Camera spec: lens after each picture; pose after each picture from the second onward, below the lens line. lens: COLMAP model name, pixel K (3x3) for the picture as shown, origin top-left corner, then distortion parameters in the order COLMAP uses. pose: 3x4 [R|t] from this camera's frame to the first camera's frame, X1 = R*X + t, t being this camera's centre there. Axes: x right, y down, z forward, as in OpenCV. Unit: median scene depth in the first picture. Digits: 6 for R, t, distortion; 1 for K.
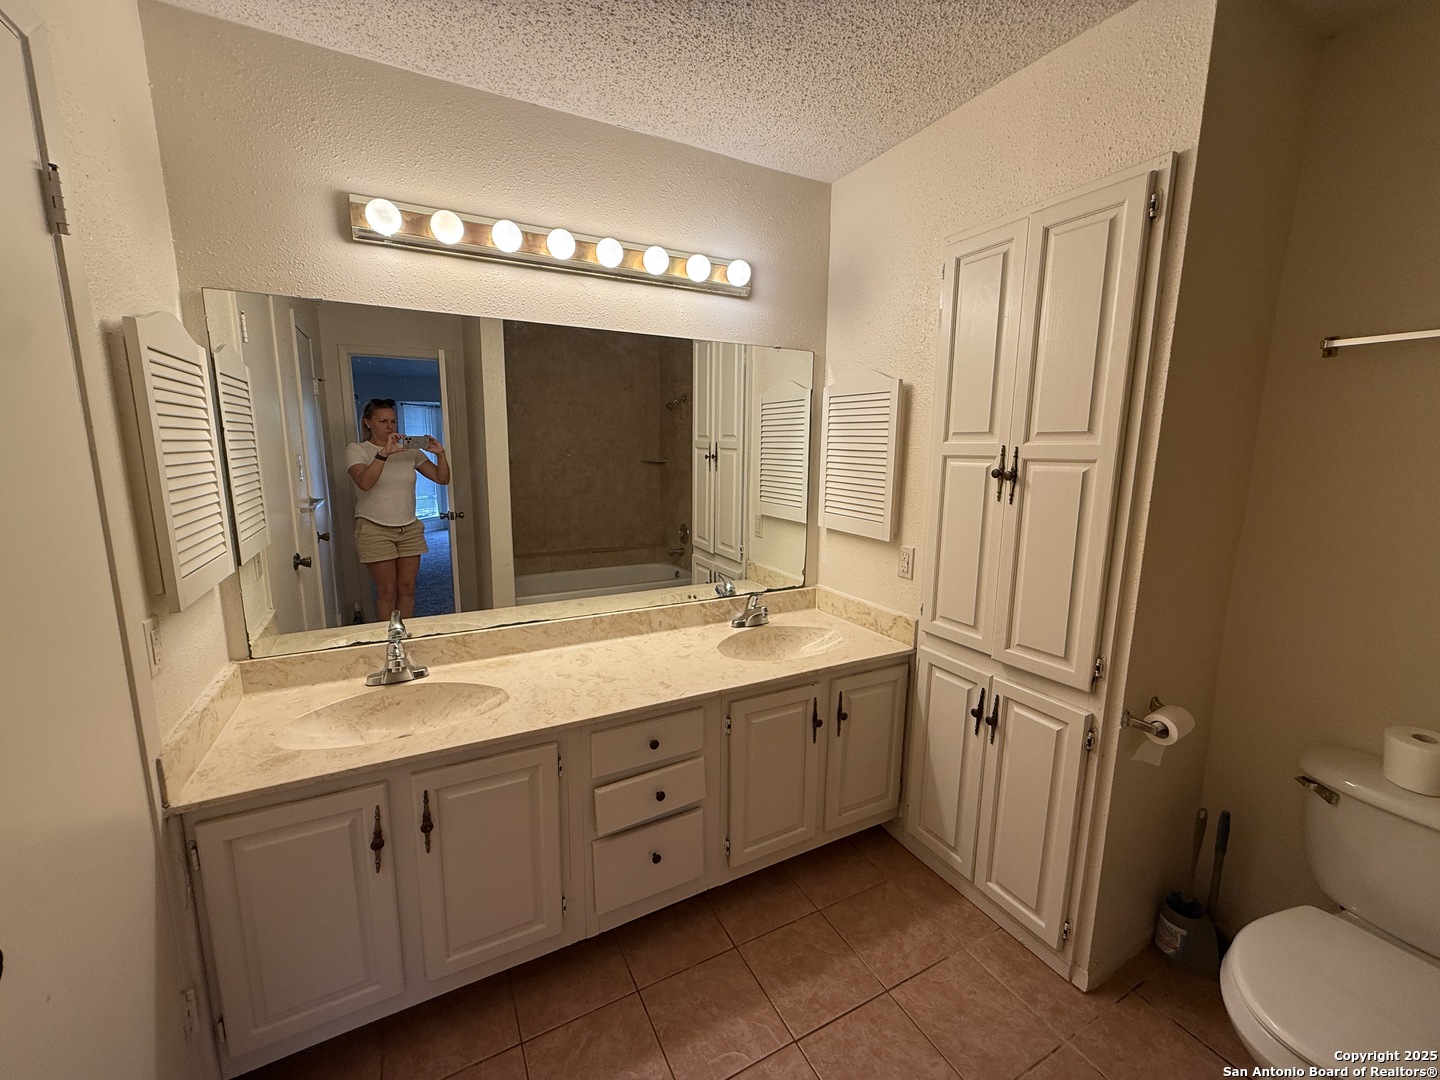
lens RADIAL K [[579.7, 0, 720.0], [0, 579.7, 540.0], [0, 0, 1]] dist [0.000172, 0.000098]
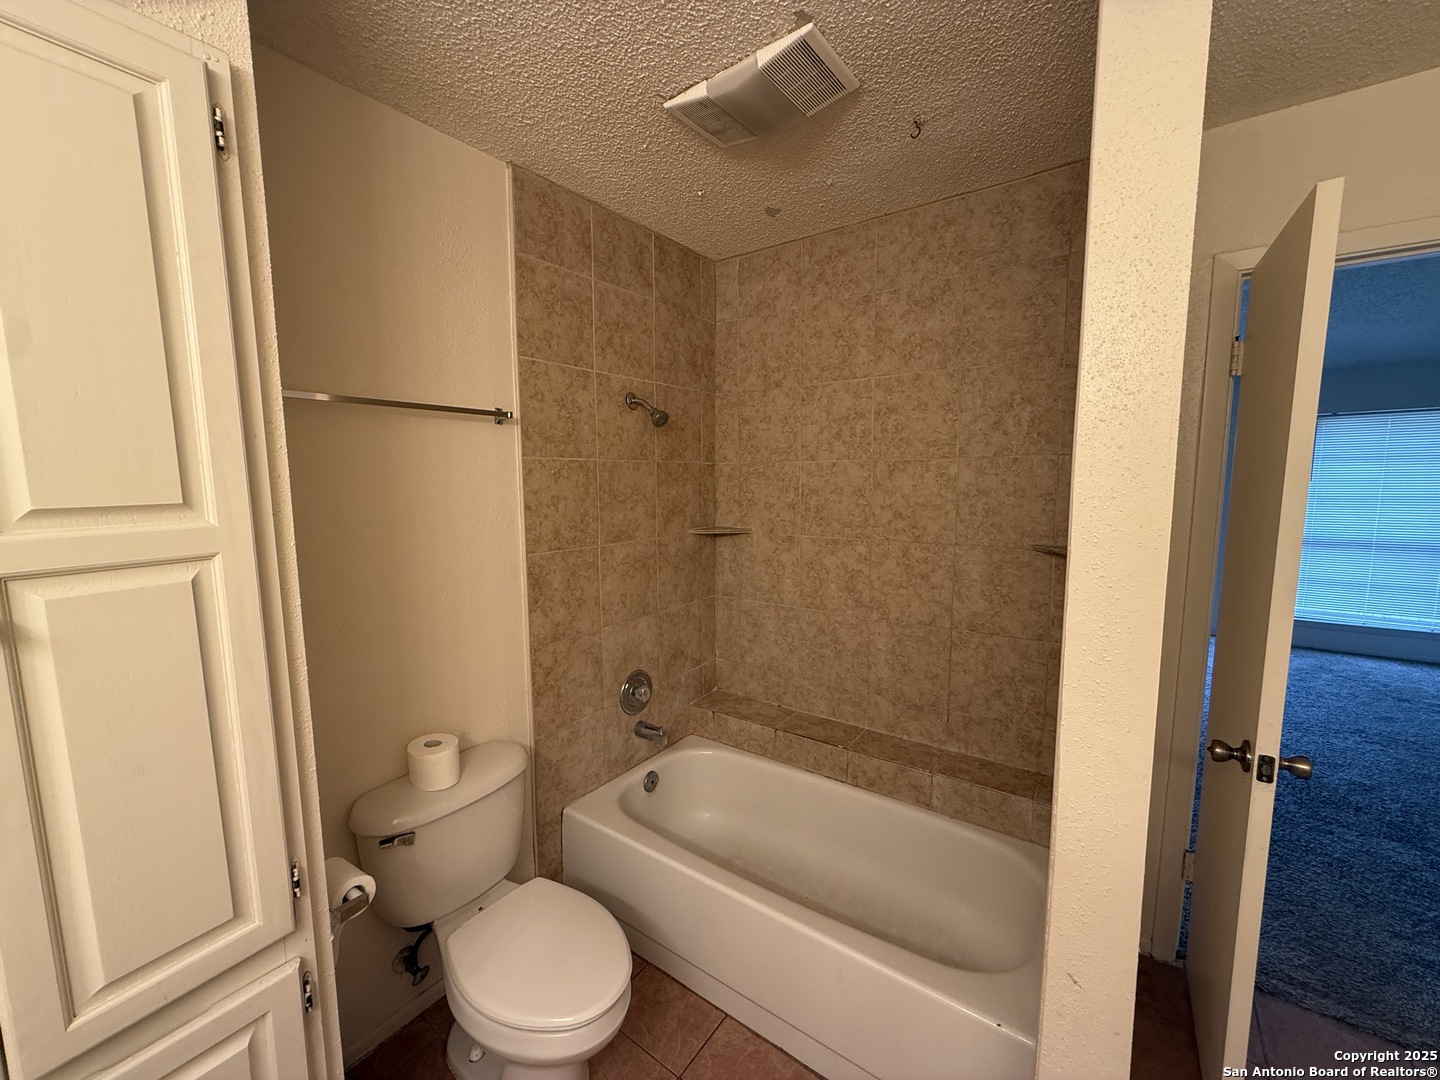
lens RADIAL K [[579.7, 0, 720.0], [0, 579.7, 540.0], [0, 0, 1]] dist [0.000172, 0.000098]
pose [[-0.445970, -0.109291, 0.888350, -0.053122], [0.151595, 0.968954, 0.195311, -0.185881], [-0.882116, 0.221772, -0.415557, 0.804653]]
